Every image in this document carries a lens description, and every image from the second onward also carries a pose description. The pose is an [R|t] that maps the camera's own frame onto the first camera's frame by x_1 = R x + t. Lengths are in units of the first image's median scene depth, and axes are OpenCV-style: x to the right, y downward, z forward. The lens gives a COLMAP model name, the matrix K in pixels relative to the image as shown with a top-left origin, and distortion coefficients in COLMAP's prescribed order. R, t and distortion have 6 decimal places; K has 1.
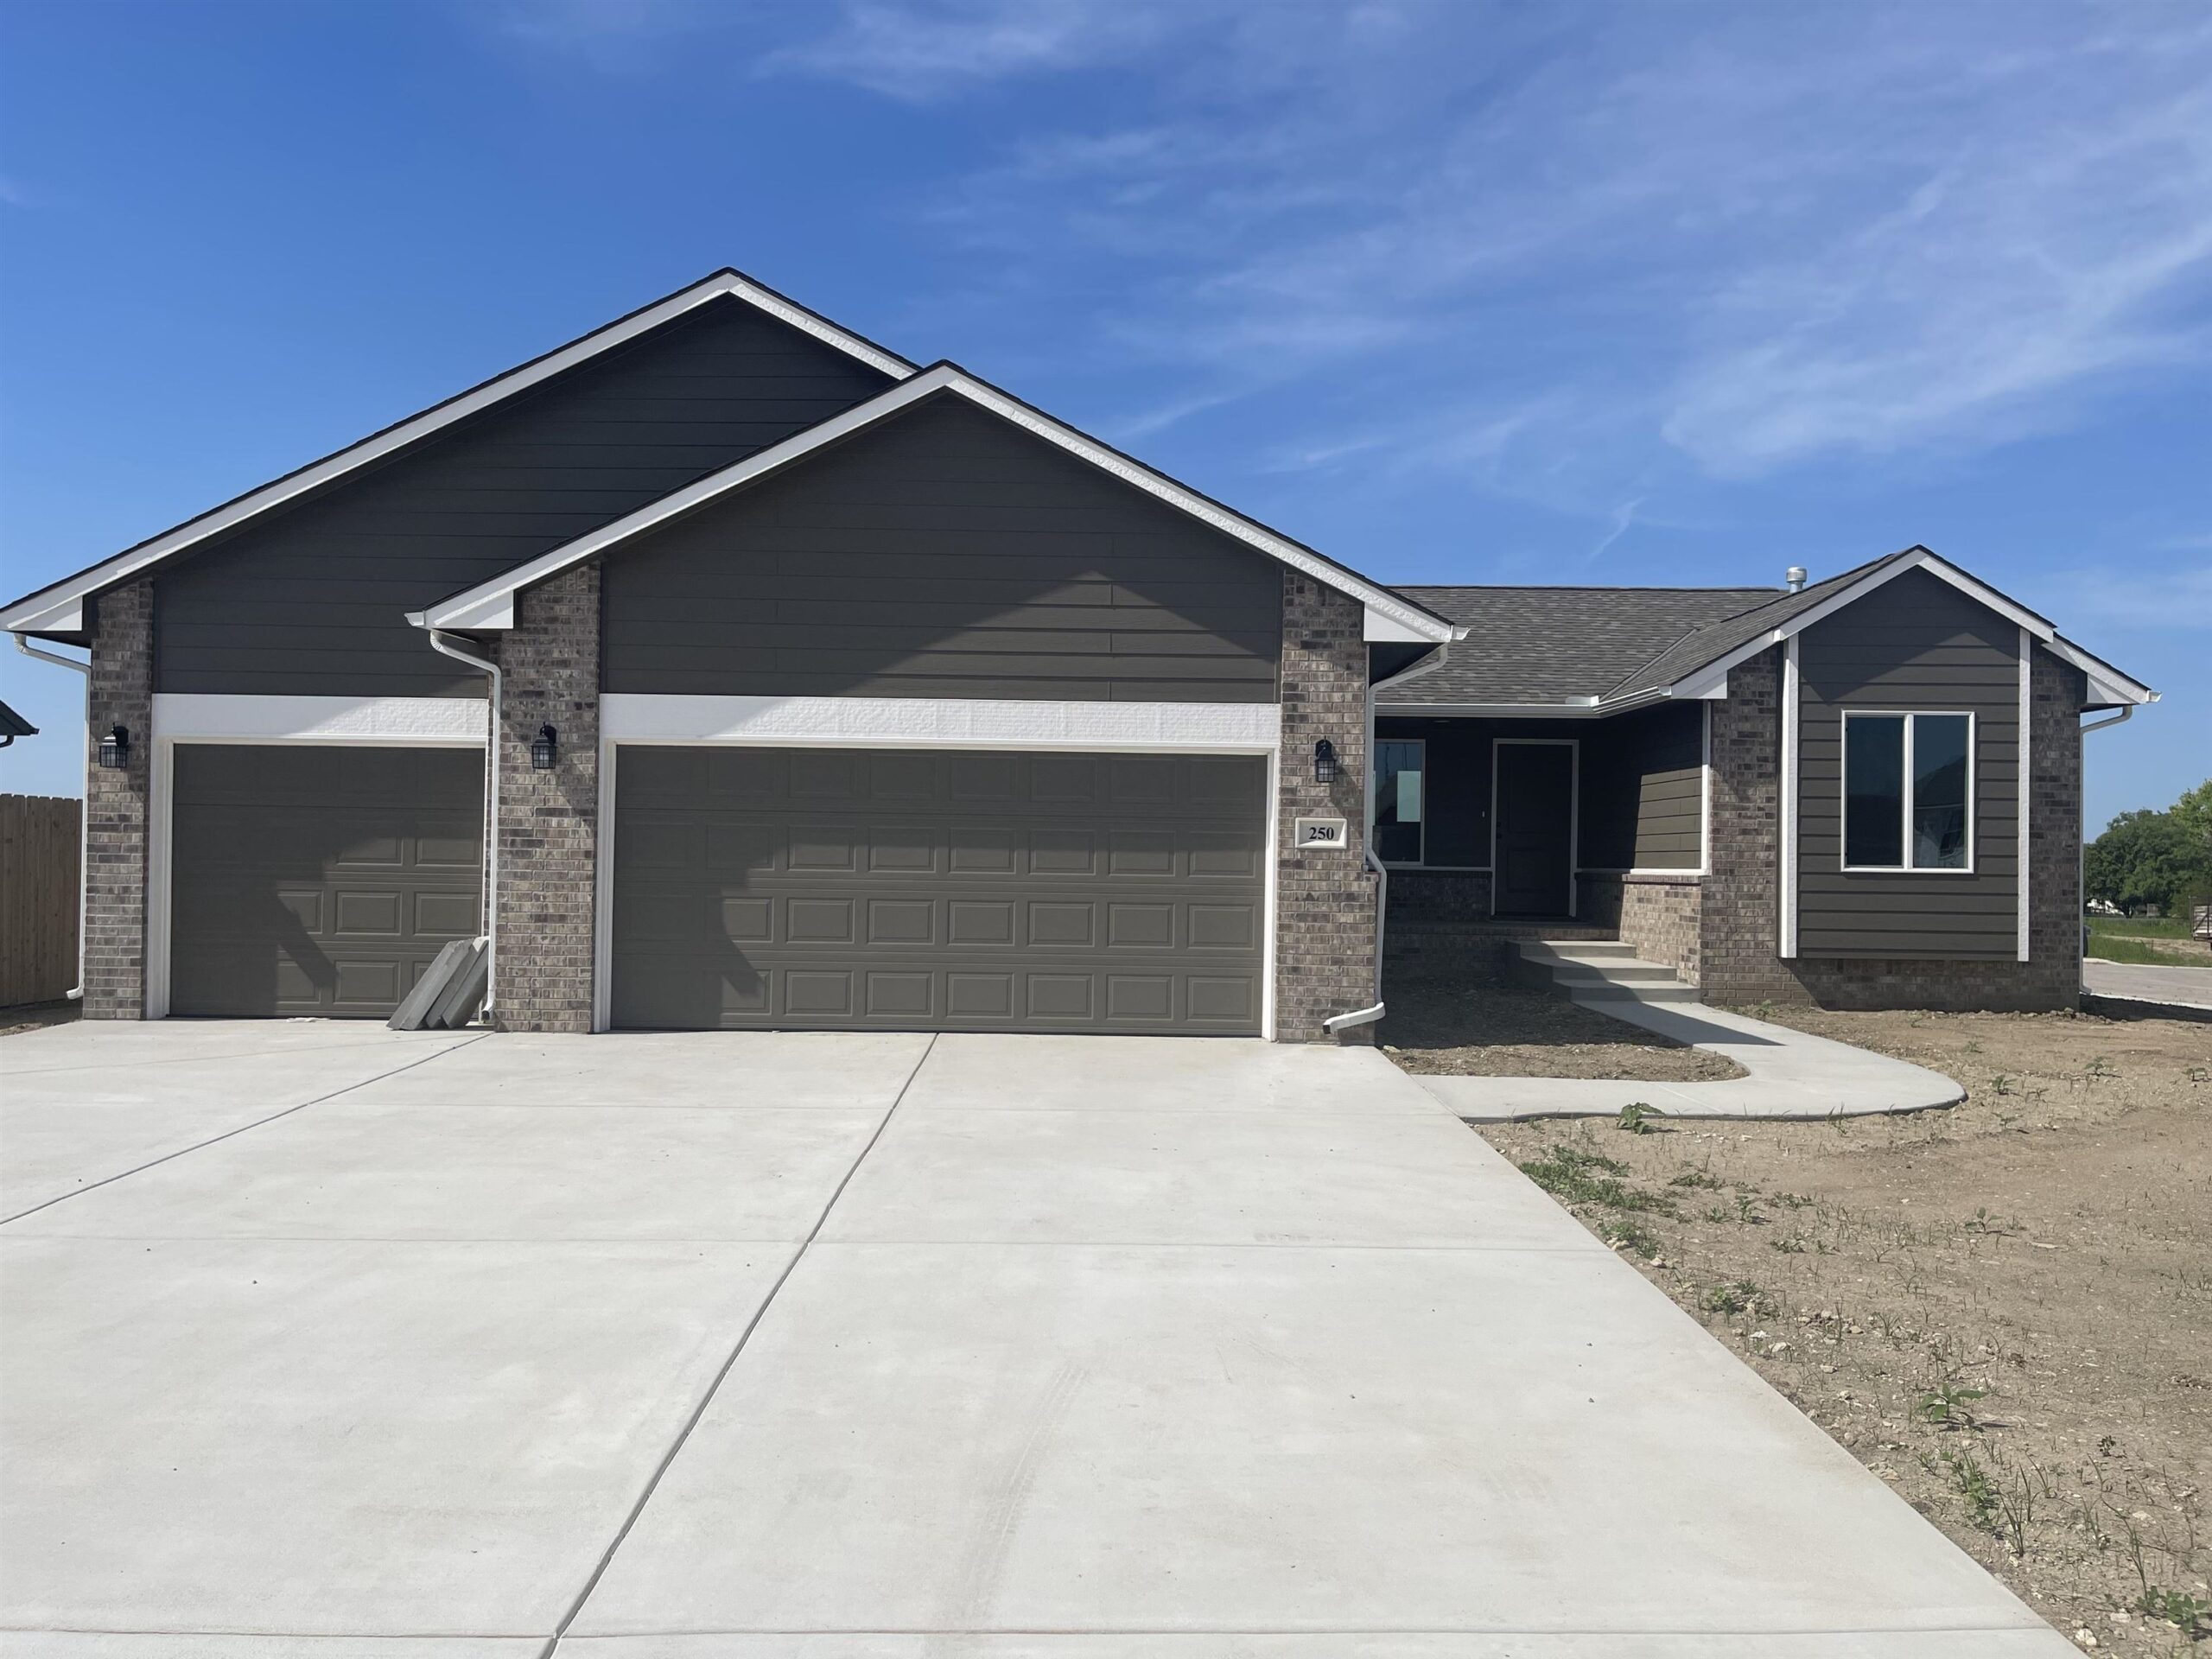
lens RADIAL K [[1632.9, 0, 1102.7], [0, 1632.9, 830.5], [0, 0, 1]] dist [0.048143, -0.020862]
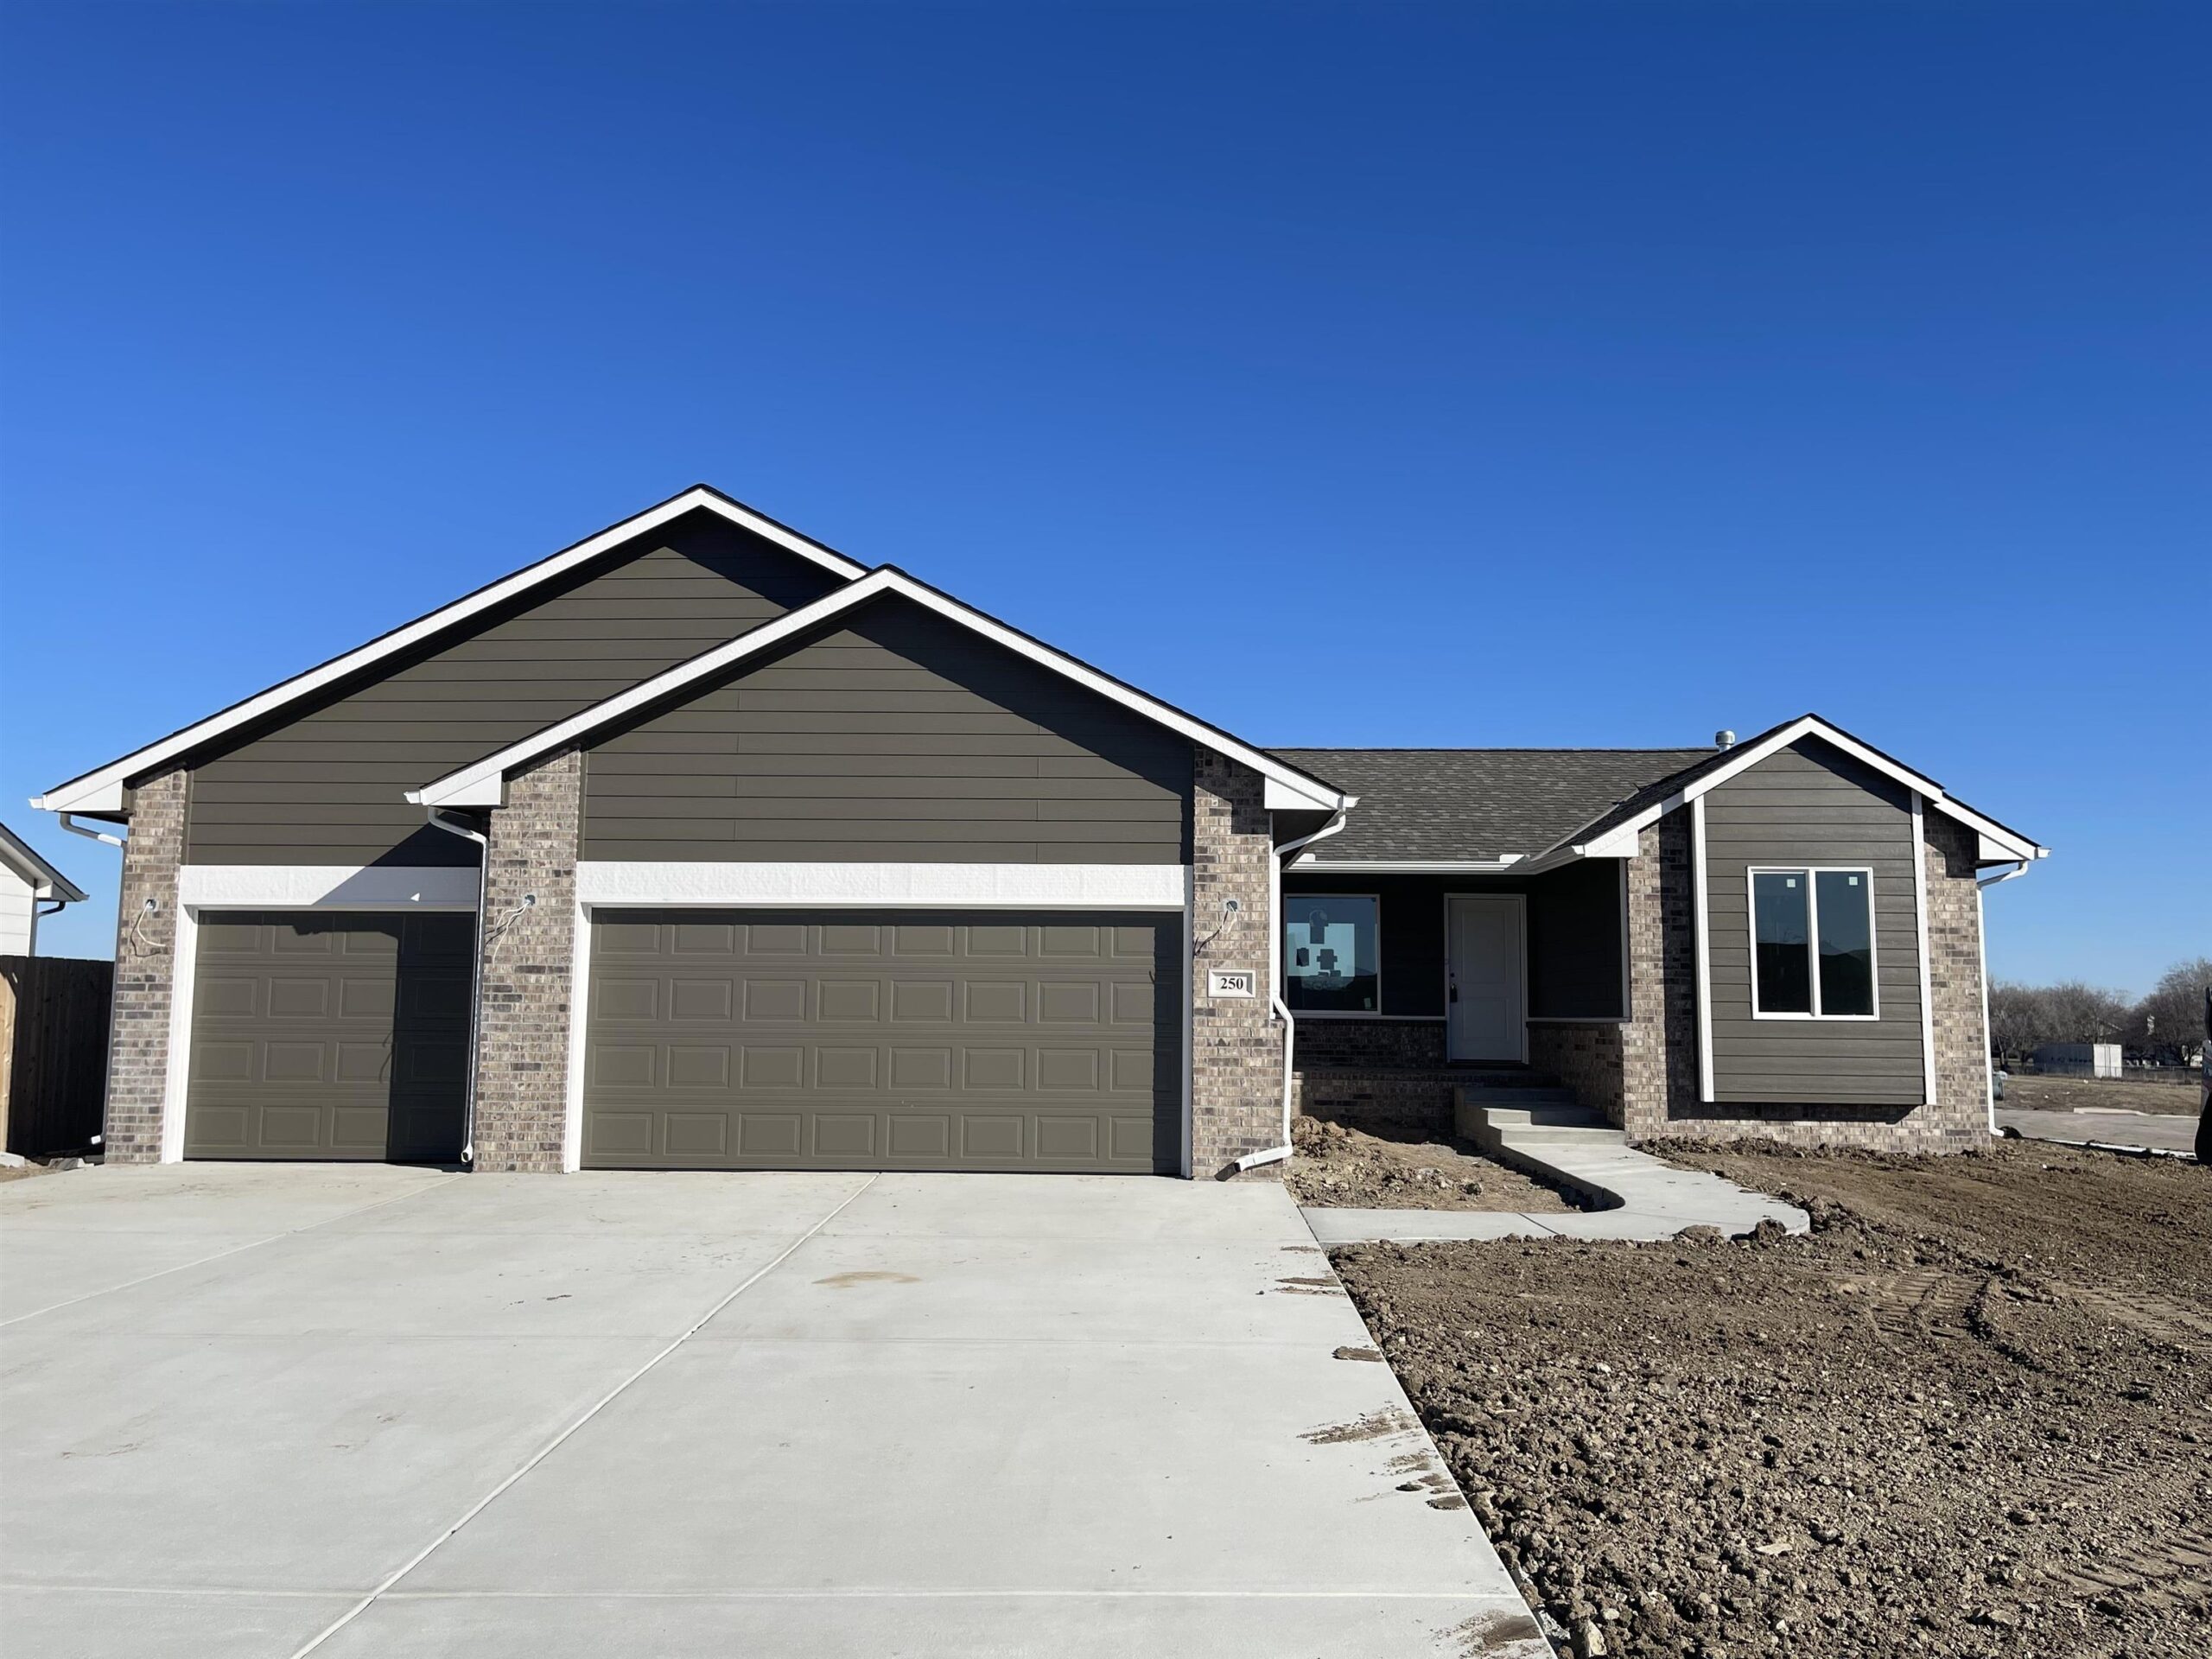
lens RADIAL K [[1632.9, 0, 1112.5], [0, 1632.9, 829.9], [0, 0, 1]] dist [0.048143, -0.020862]
pose [[0.999564, -0.008140, -0.028379, 0.085604], [0.005448, 0.995590, -0.093654, 0.001104], [0.029017, 0.093458, 0.995200, -0.093428]]
